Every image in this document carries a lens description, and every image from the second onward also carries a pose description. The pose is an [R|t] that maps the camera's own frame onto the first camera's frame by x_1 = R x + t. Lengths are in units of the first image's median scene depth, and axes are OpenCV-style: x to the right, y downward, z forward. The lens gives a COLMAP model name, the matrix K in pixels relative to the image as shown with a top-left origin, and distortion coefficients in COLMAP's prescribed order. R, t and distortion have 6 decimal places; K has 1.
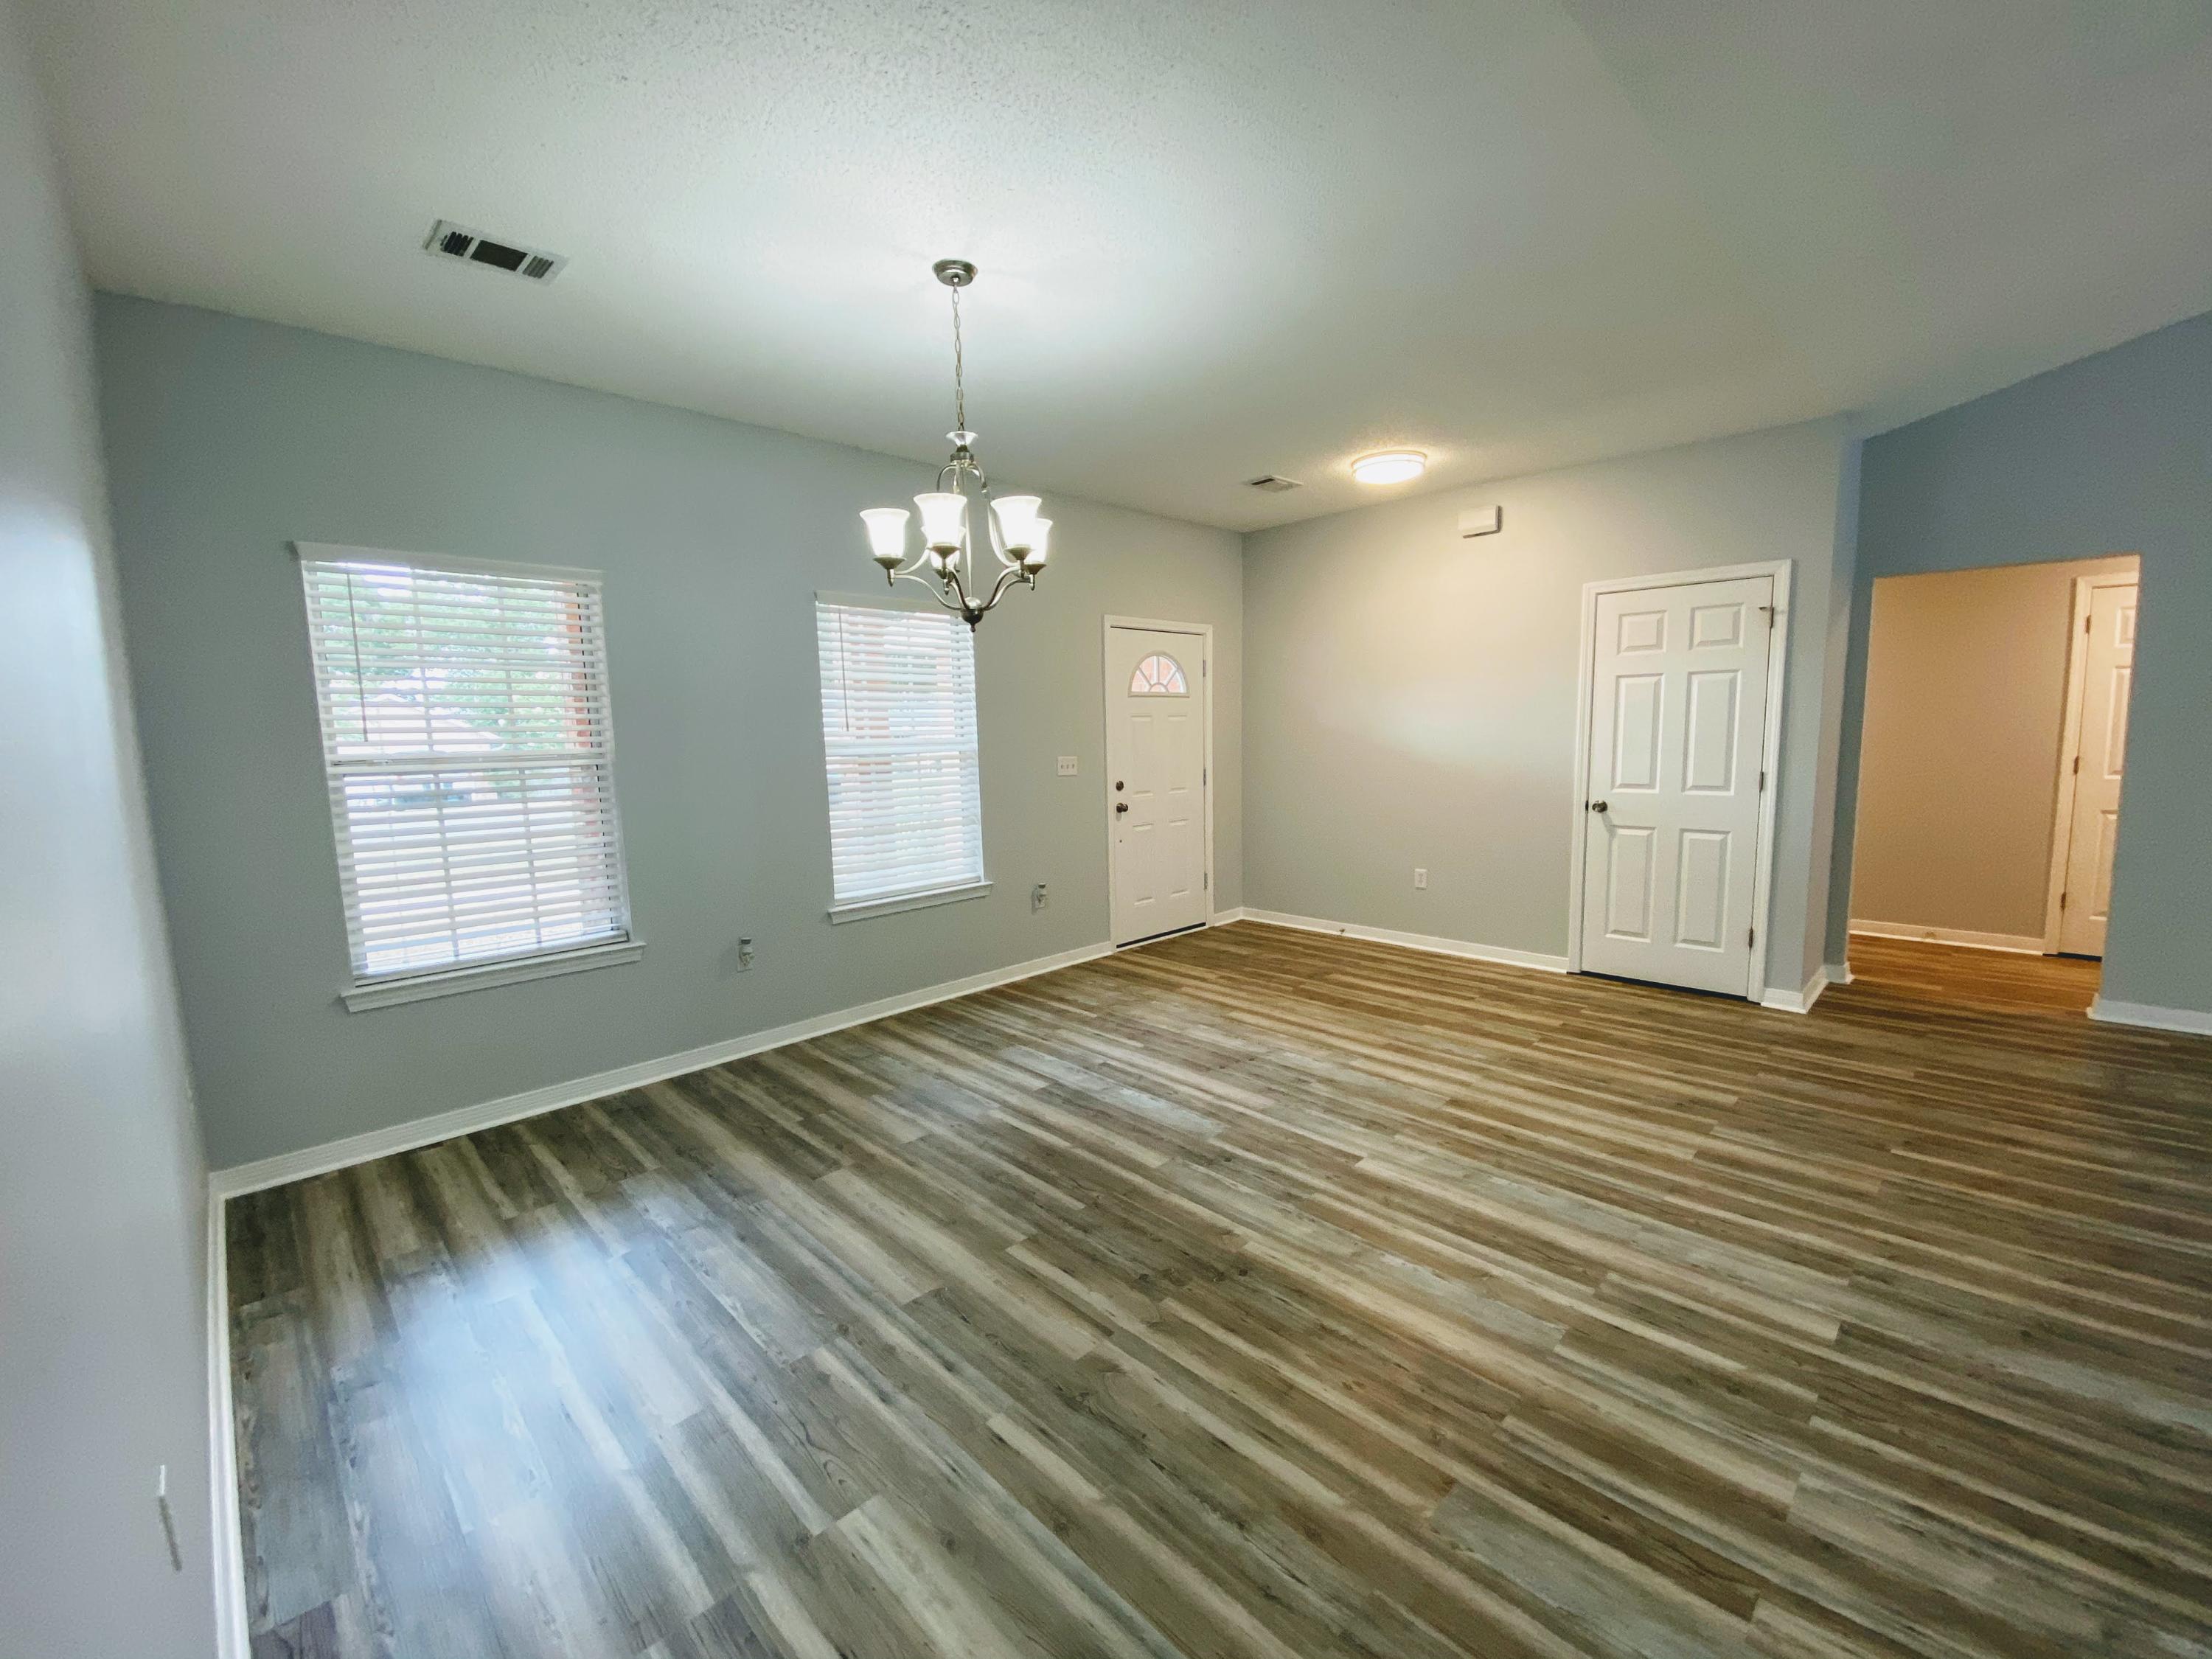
lens RADIAL K [[902.4, 0, 1109.2], [0, 902.4, 820.9], [0, 0, 1]] dist [-0.011277, -0.000600]
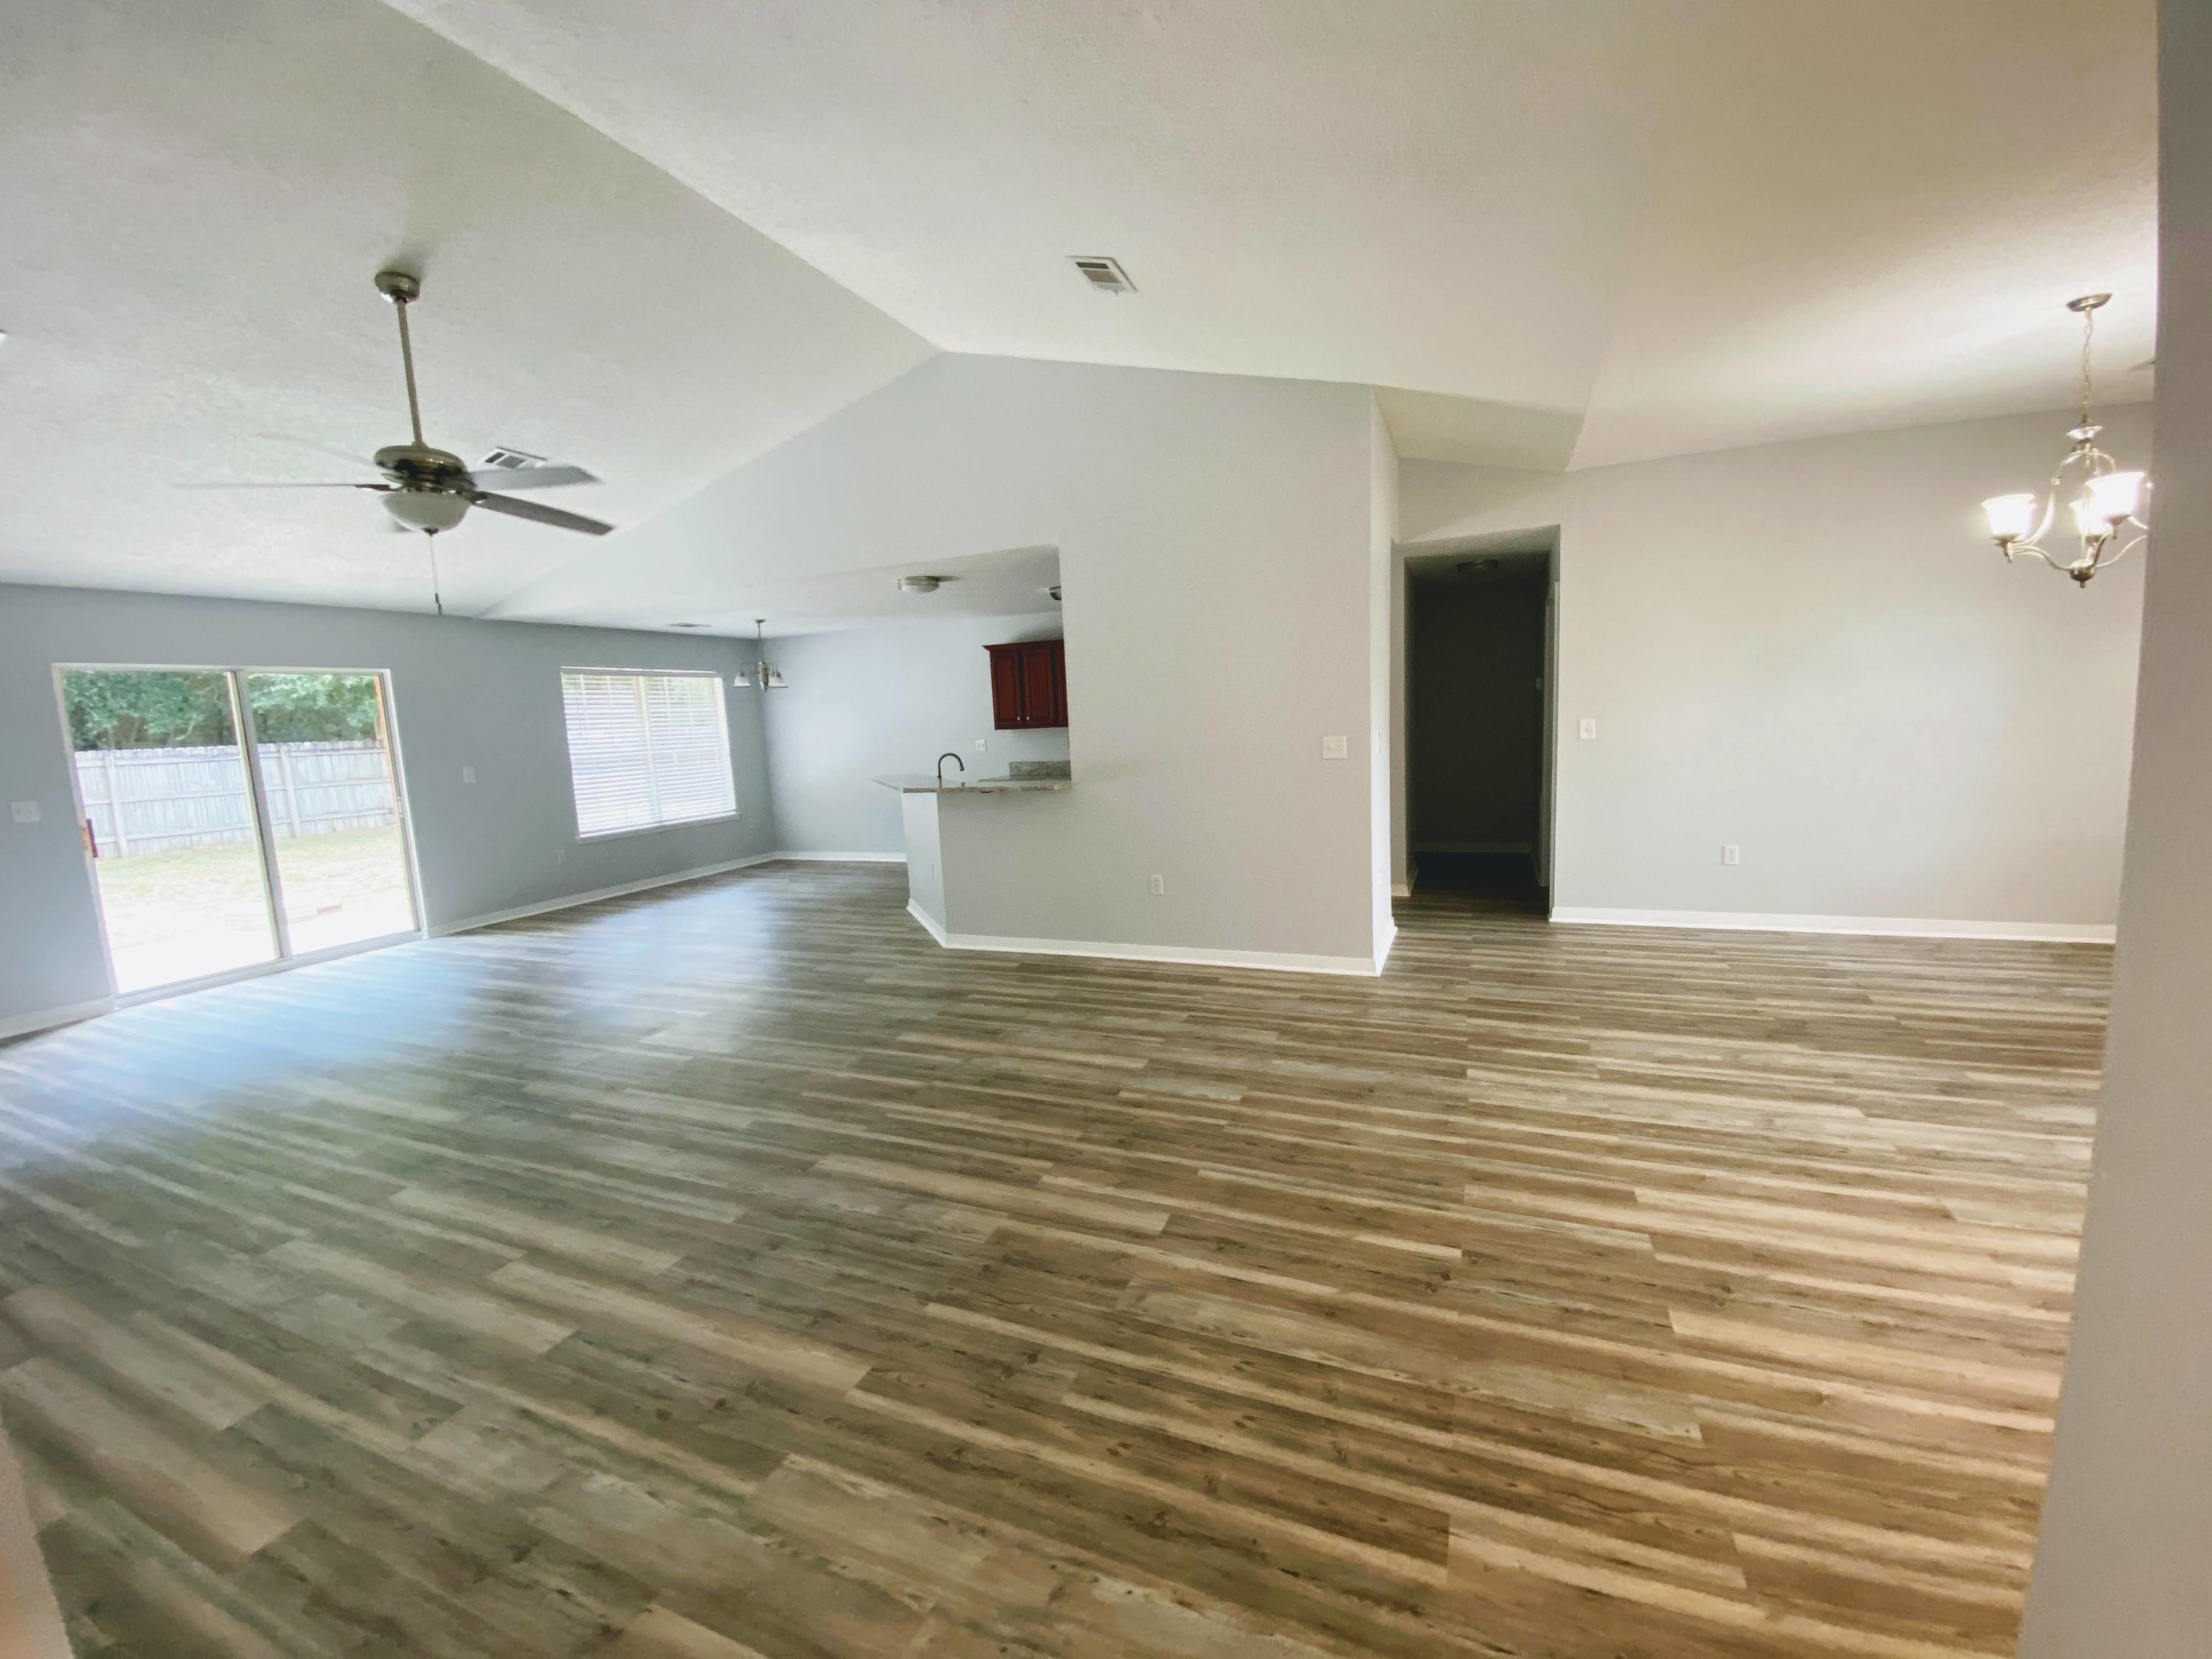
lens RADIAL K [[902.4, 0, 1098.0], [0, 902.4, 827.2], [0, 0, 1]] dist [-0.011277, -0.000600]
pose [[-0.920803, 0.107005, -0.375063, 1.694397], [0.012102, 0.969005, 0.246746, -0.237129], [0.389841, 0.222665, -0.893557, 1.777648]]
